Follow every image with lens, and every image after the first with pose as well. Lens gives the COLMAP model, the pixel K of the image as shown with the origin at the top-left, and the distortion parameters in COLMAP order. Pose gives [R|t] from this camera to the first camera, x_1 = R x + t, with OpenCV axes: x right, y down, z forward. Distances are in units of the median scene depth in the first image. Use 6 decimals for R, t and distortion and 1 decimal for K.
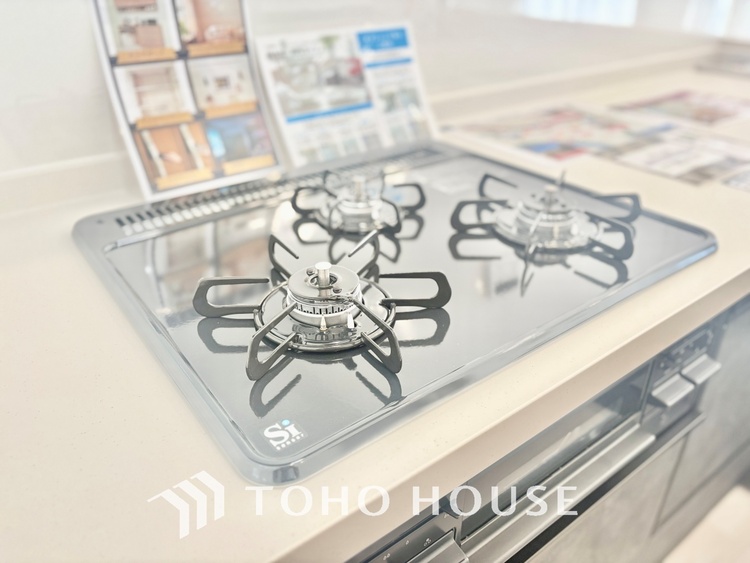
lens RADIAL K [[575.2, 0, 376.1], [0, 575.2, 281.8], [0, 0, 1]] dist [0.007126, -0.002332]
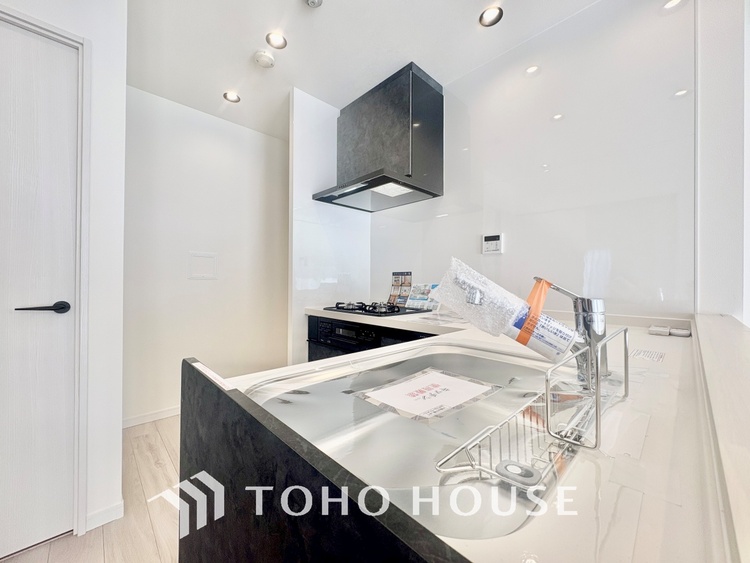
lens RADIAL K [[298.9, 0, 373.9], [0, 298.9, 281.1], [0, 0, 1]] dist [0.001134, 0.000059]
pose [[0.123176, 0.001307, -0.992384, 2.436807], [-0.499134, 0.864388, -0.060815, -0.108584], [0.857725, 0.502824, 0.107124, 0.403911]]
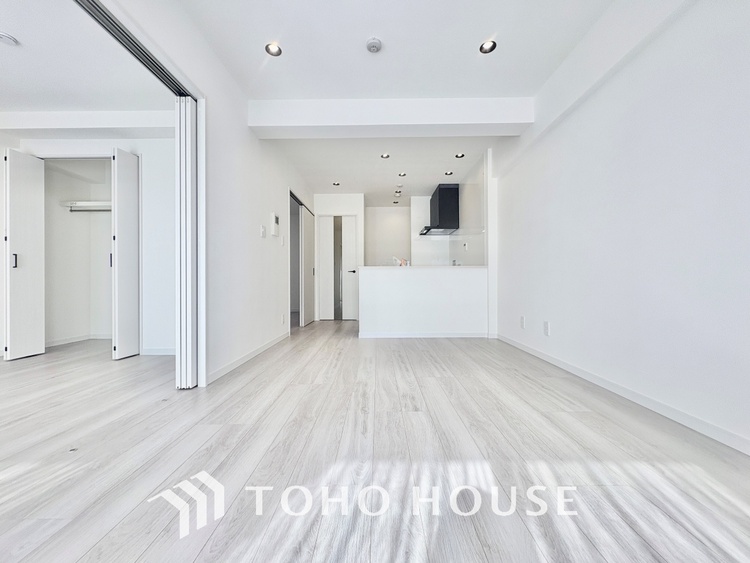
lens RADIAL K [[298.9, 0, 374.2], [0, 298.9, 282.4], [0, 0, 1]] dist [0.001134, 0.000059]
pose [[-0.600871, 0.002677, -0.799341, 5.861403], [-0.393106, 0.869722, 0.298414, -1.282444], [0.696004, 0.493534, -0.521539, 3.223648]]
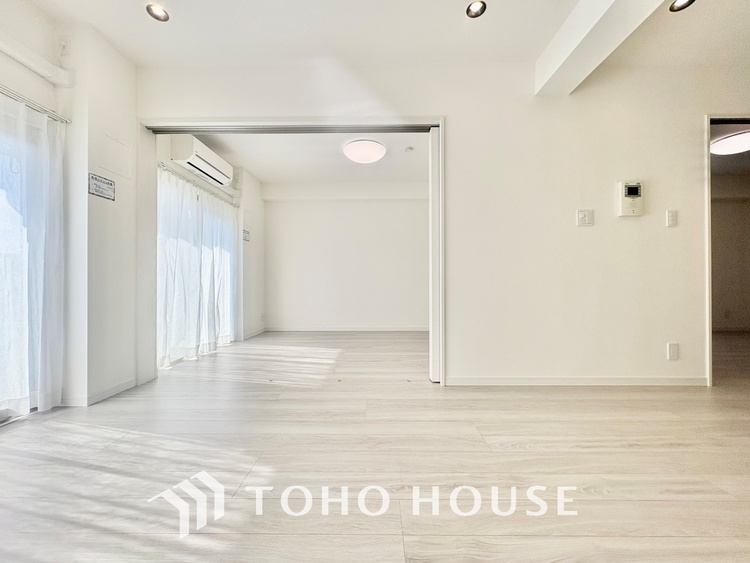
lens RADIAL K [[298.9, 0, 374.4], [0, 298.9, 279.7], [0, 0, 1]] dist [0.001134, 0.000059]
pose [[-0.798346, 0.007409, 0.602154, 3.630359], [0.300336, 0.871589, 0.387466, -1.285526], [-0.521960, 0.490181, -0.698055, 3.101048]]
